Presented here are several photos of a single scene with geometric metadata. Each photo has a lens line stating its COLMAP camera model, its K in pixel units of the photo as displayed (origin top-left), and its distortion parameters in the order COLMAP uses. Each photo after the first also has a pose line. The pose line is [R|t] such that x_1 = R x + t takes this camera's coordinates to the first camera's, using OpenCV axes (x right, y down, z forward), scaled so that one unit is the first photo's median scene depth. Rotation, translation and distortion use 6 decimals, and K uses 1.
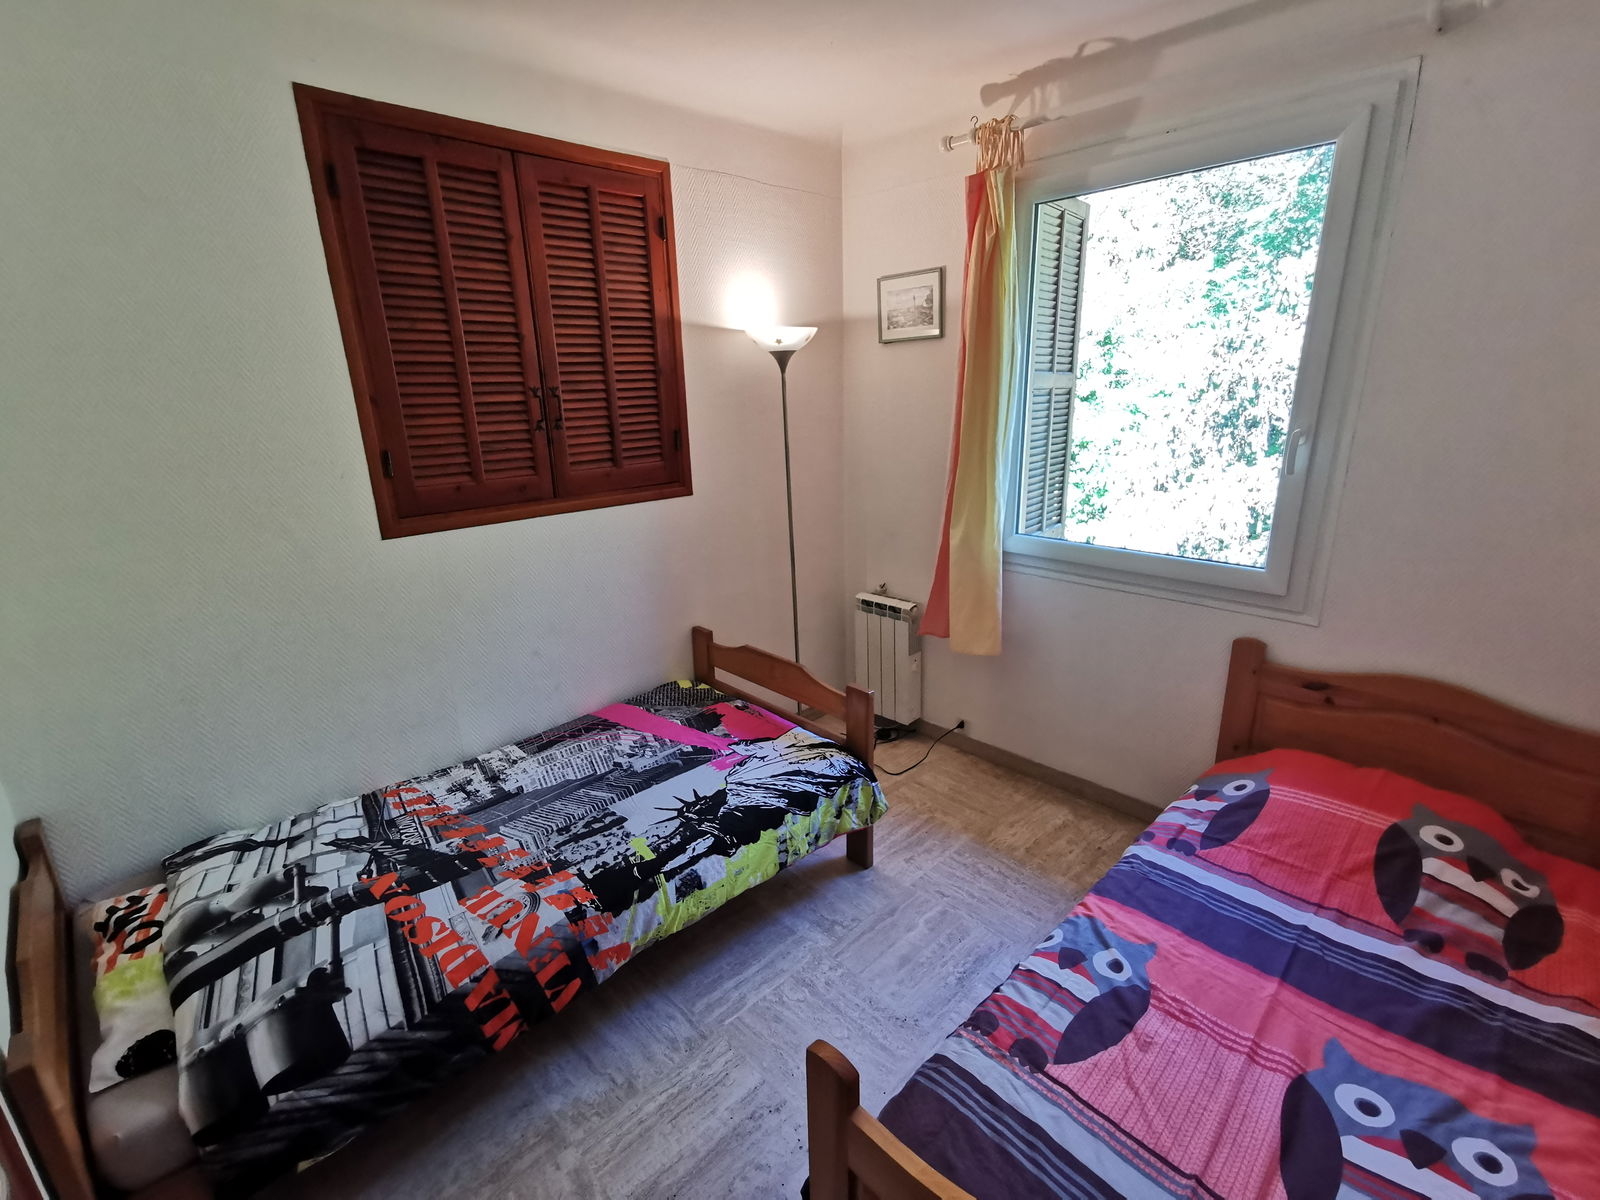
lens RADIAL K [[746.3, 0, 805.5], [0, 746.3, 595.2], [0, 0, 1]] dist [-0.003867, 0.032469]
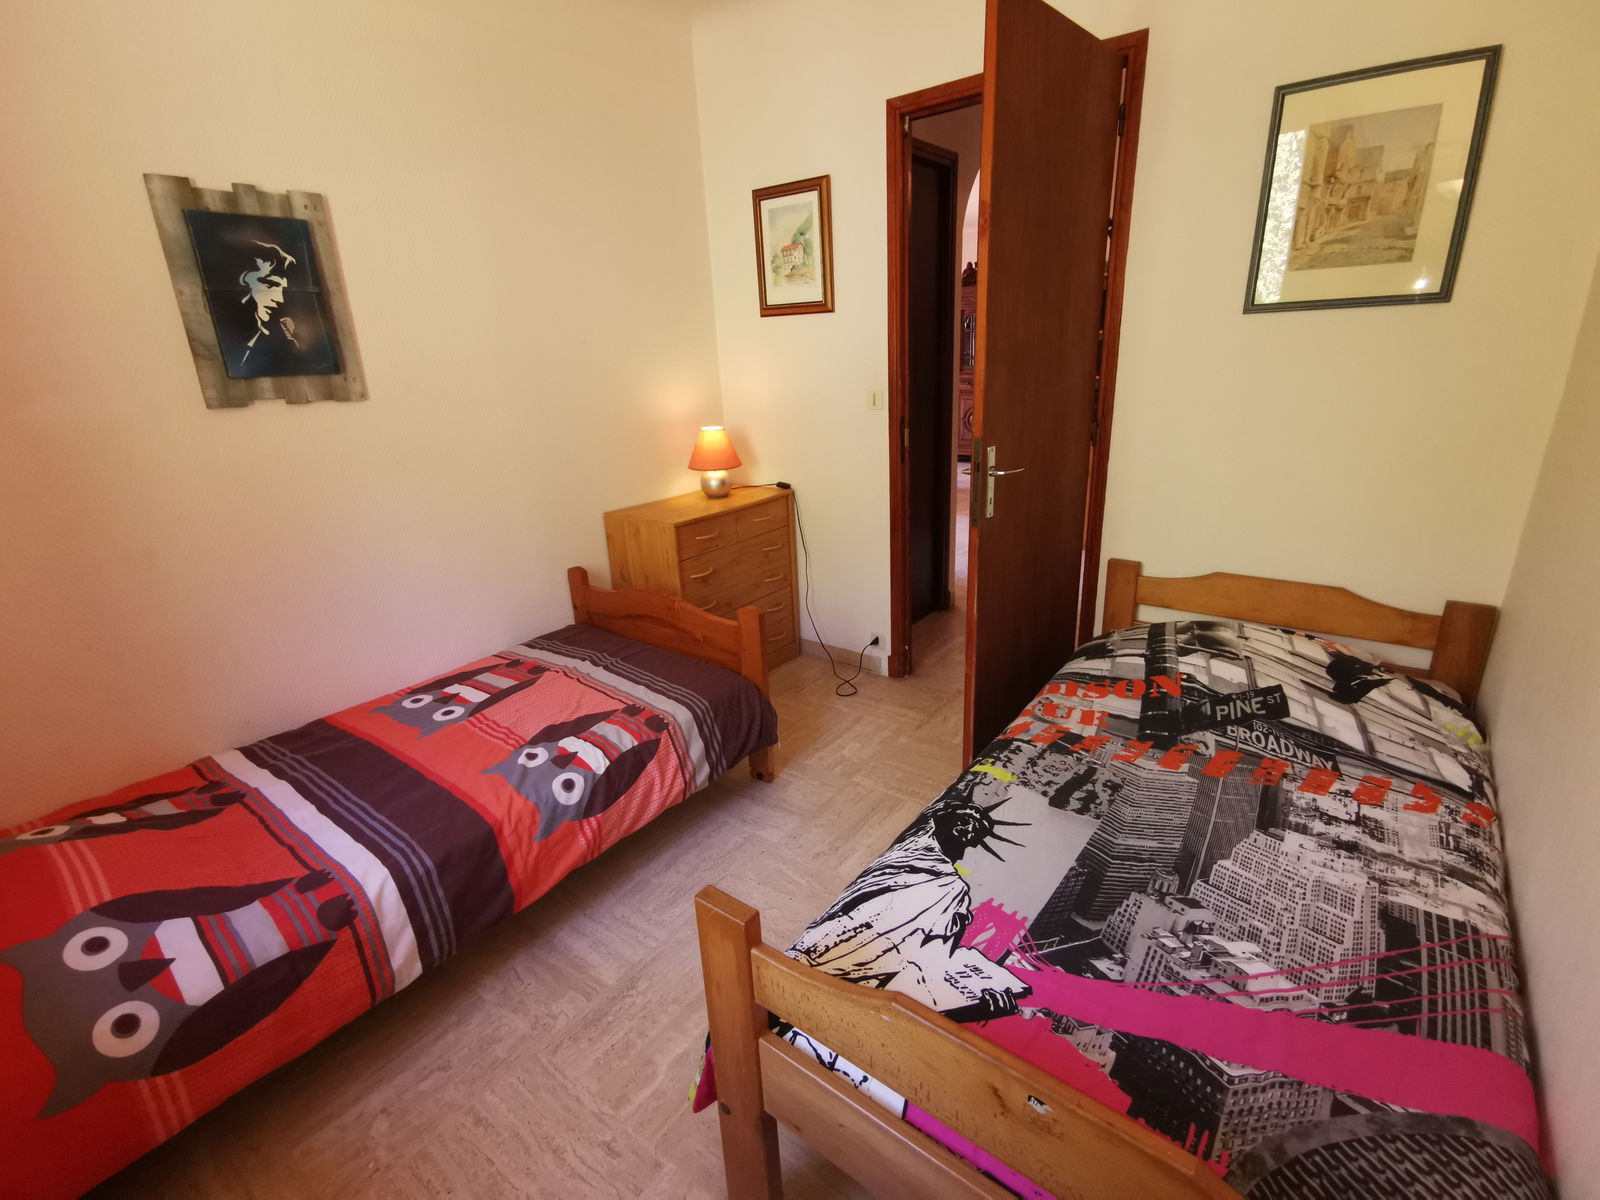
lens RADIAL K [[746.3, 0, 805.5], [0, 746.3, 595.2], [0, 0, 1]] dist [-0.003867, 0.032469]
pose [[-0.986302, 0.111492, -0.121567, 0.073643], [0.022229, 0.820104, 0.571782, -0.318032], [0.163446, 0.561248, -0.811348, 1.504615]]
